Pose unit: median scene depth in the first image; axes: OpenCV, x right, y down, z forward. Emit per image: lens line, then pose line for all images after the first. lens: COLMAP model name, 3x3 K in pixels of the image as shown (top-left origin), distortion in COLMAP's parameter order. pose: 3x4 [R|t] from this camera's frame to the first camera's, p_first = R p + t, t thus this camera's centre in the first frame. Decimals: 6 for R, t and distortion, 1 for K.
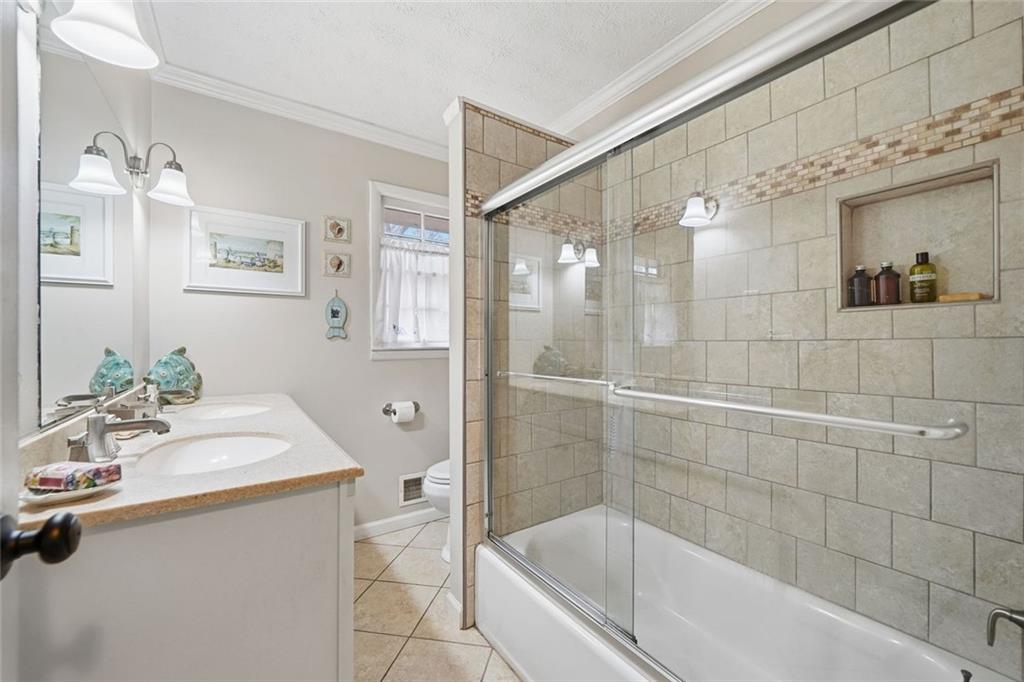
lens RADIAL K [[424.1, 0, 518.1], [0, 424.1, 344.0], [0, 0, 1]] dist [-0.009954, -0.000690]
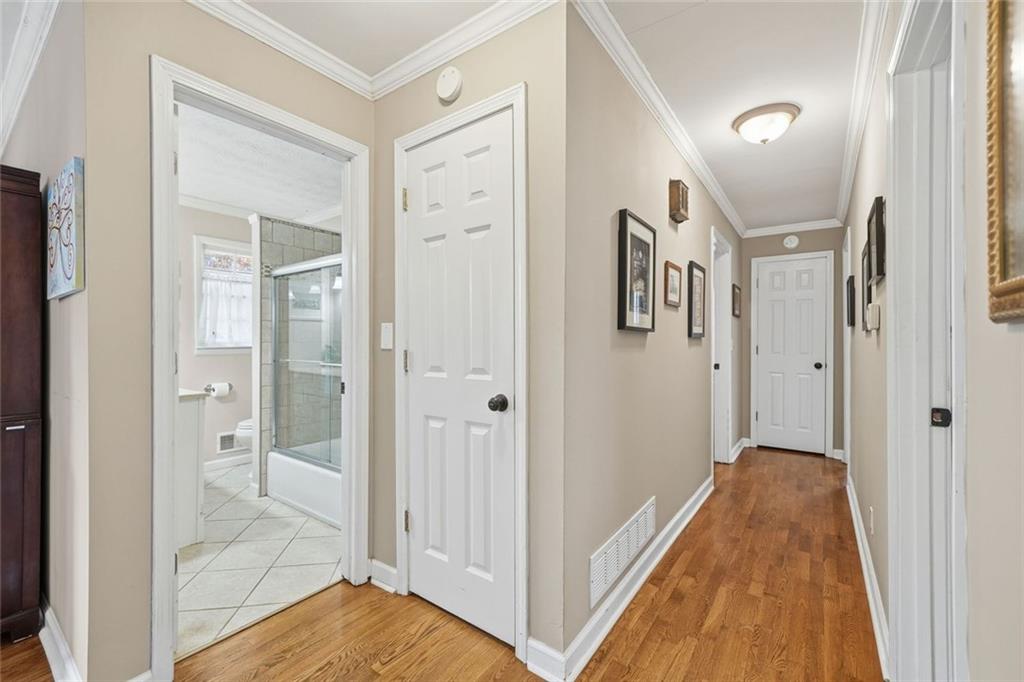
lens RADIAL K [[424.1, 0, 507.7], [0, 424.1, 335.7], [0, 0, 1]] dist [-0.009954, -0.000690]
pose [[0.939284, -0.000569, 0.343140, 0.196251], [0.002538, 0.999983, -0.005290, -0.022627], [-0.343131, 0.005839, 0.939269, -0.858539]]
